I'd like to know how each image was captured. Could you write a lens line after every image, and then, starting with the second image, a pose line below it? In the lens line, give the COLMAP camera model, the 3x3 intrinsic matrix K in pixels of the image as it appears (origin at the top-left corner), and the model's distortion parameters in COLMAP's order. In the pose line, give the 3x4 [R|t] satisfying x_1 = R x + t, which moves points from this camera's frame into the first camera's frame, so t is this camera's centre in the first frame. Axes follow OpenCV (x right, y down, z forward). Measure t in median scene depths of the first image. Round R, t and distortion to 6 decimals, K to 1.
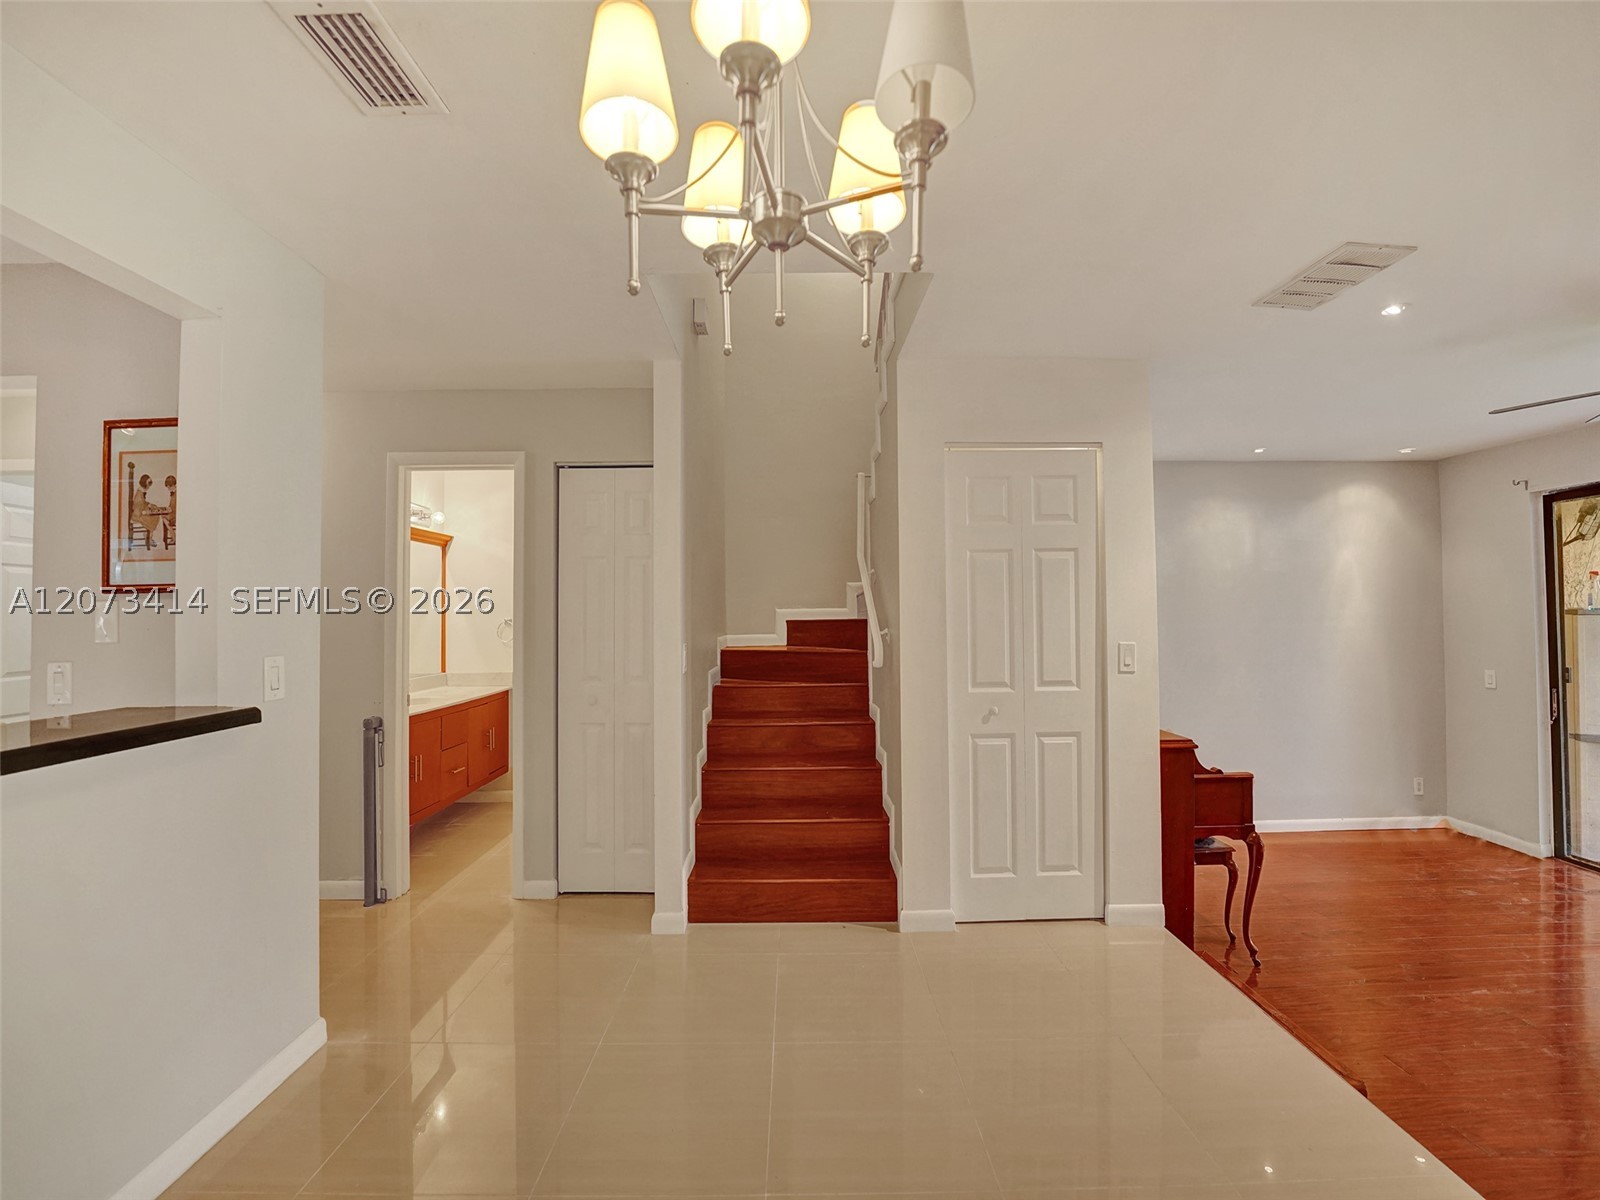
lens RADIAL K [[663.7, 0, 800.0], [0, 663.7, 600.0], [0, 0, 1]] dist [-0.019757, 0.000105]
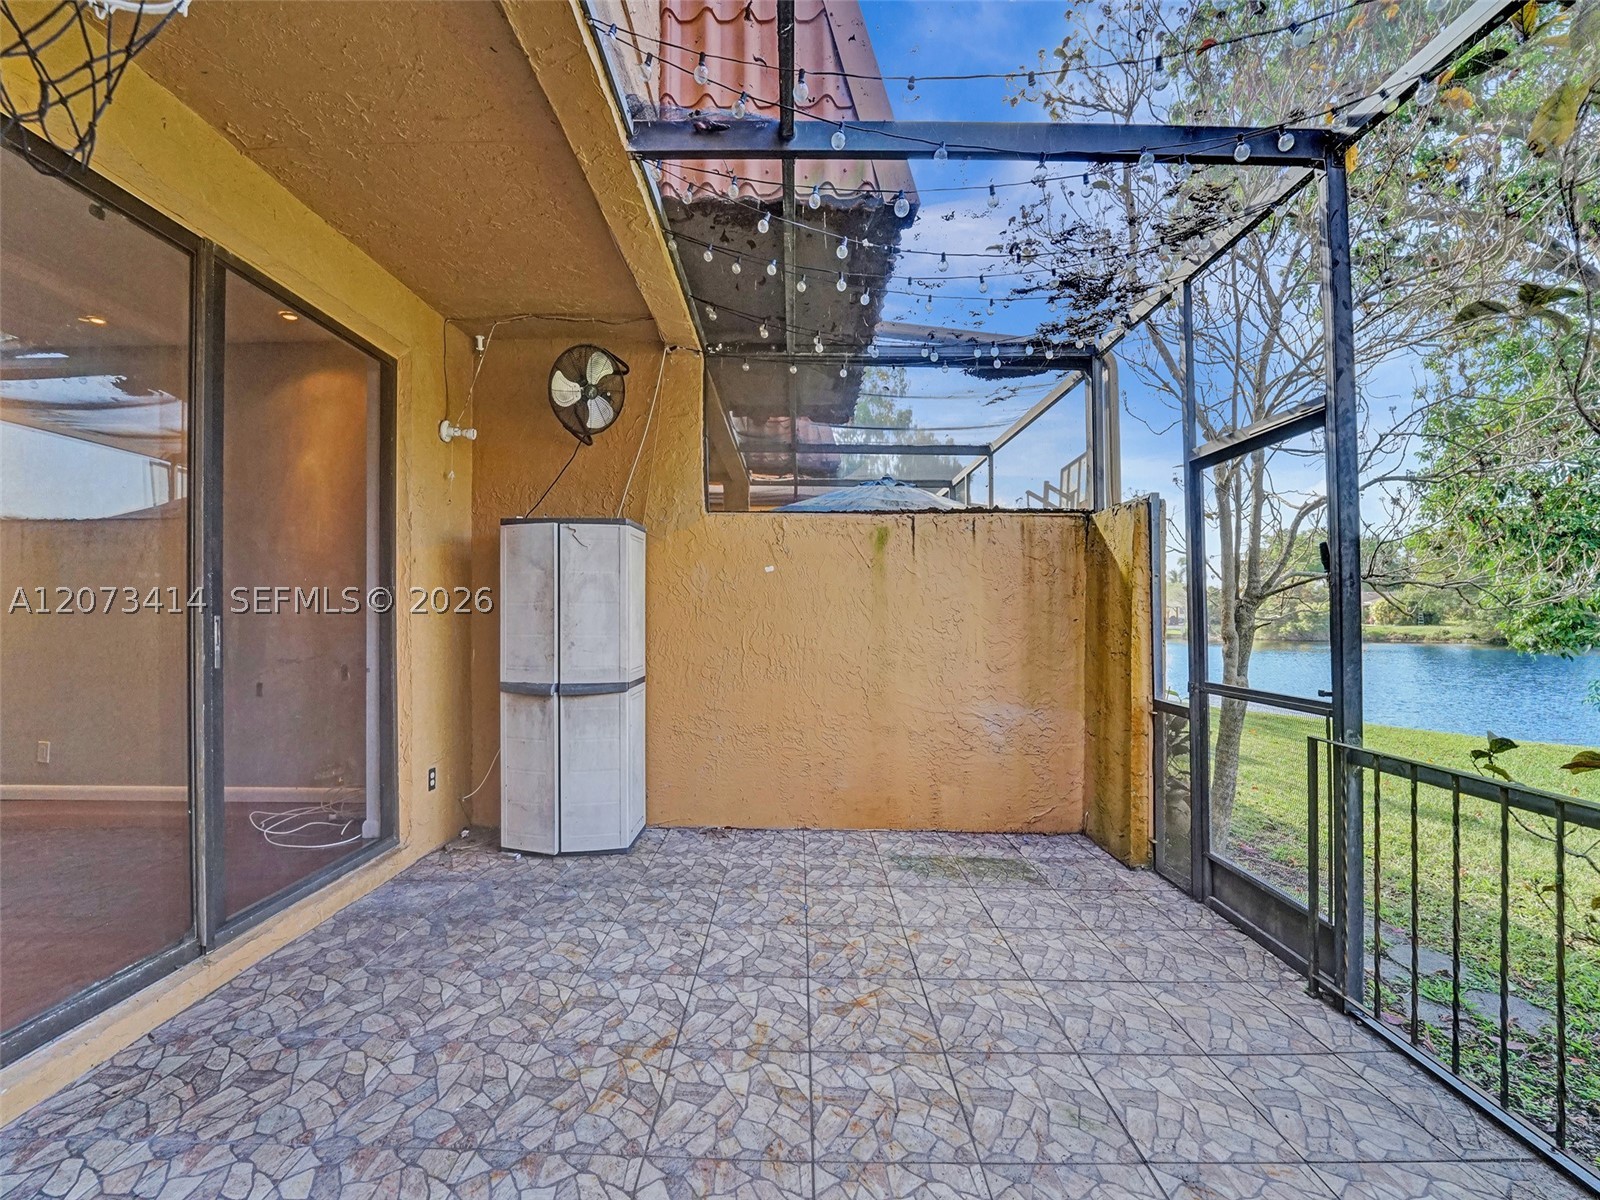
lens RADIAL K [[655.9, 0, 800.0], [0, 655.9, 600.0], [0, 0, 1]] dist [-0.020193, 0.000658]
pose [[0.999093, 0.007150, -0.041979, 1.723792], [-0.007252, 0.999971, -0.002283, 0.121130], [0.041961, 0.002586, 0.999116, 0.269423]]
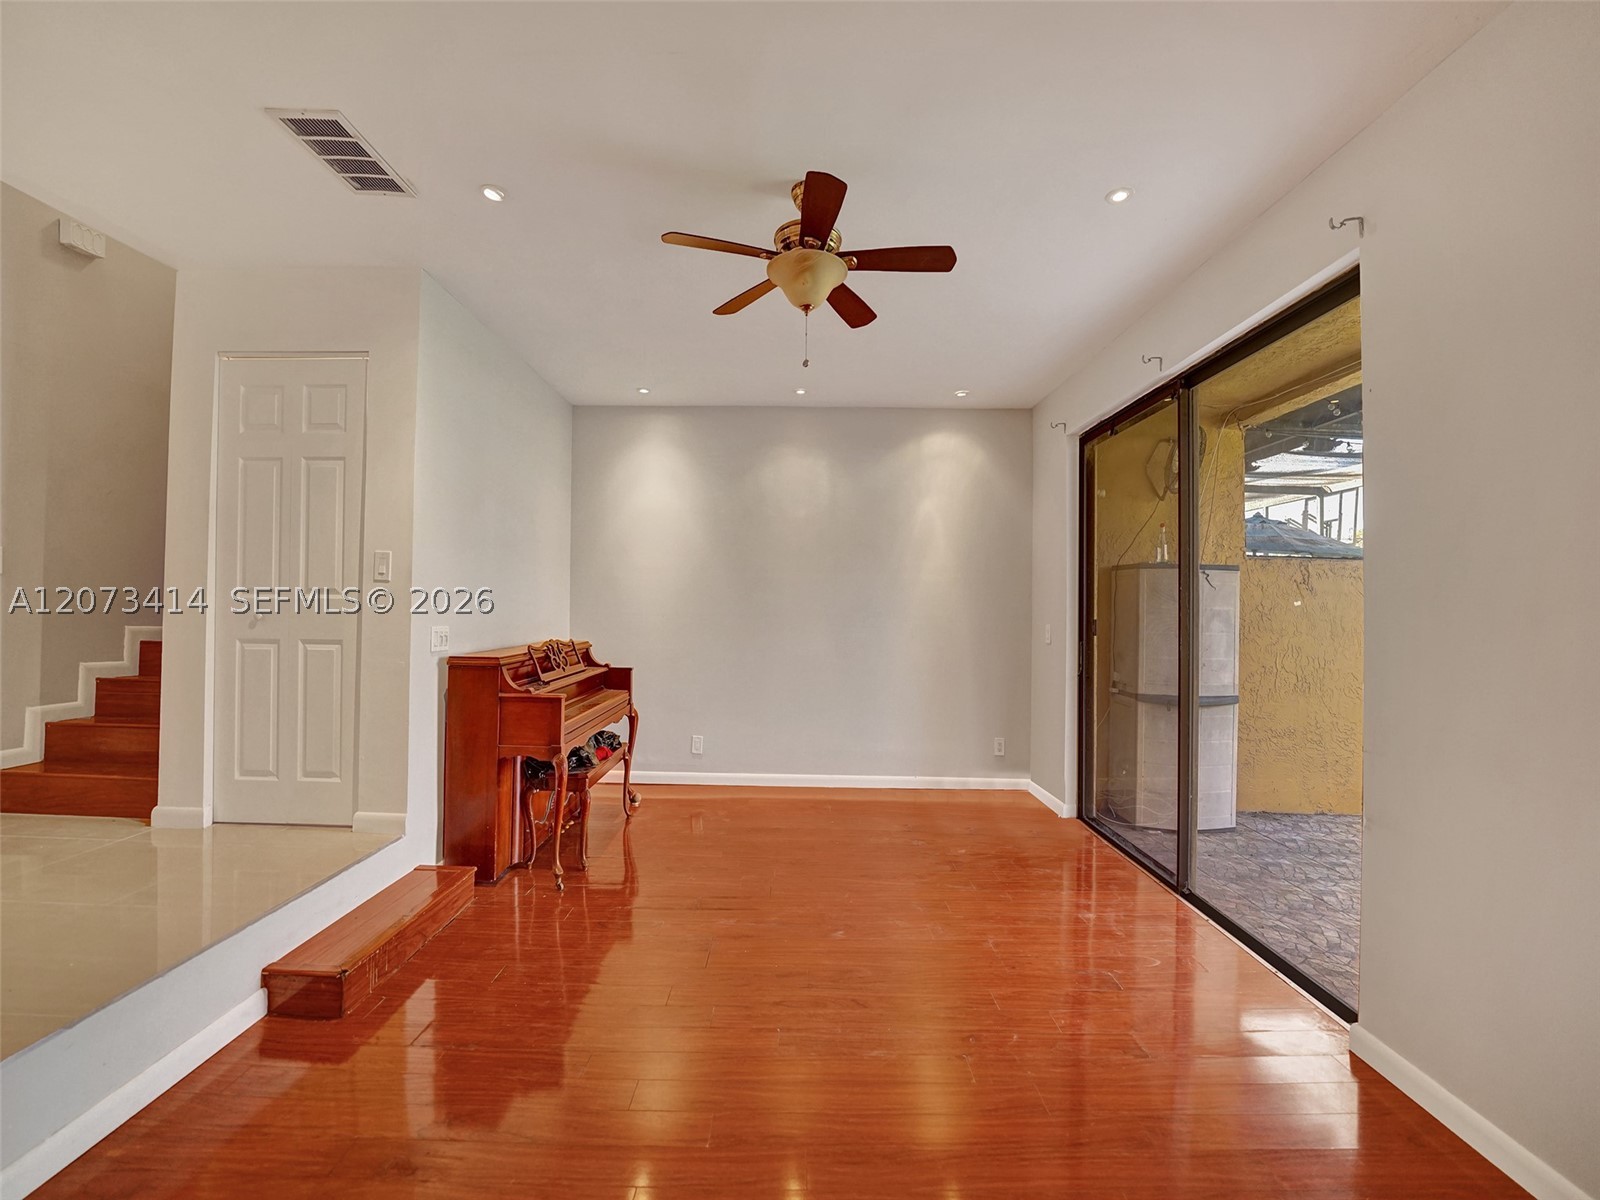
lens RADIAL K [[655.9, 0, 800.0], [0, 655.9, 600.0], [0, 0, 1]] dist [-0.020193, 0.000658]
pose [[0.998996, 0.023836, -0.037921, 0.800520], [-0.023512, 0.999683, 0.008950, 0.078753], [0.038122, -0.008050, 0.999241, 0.027849]]
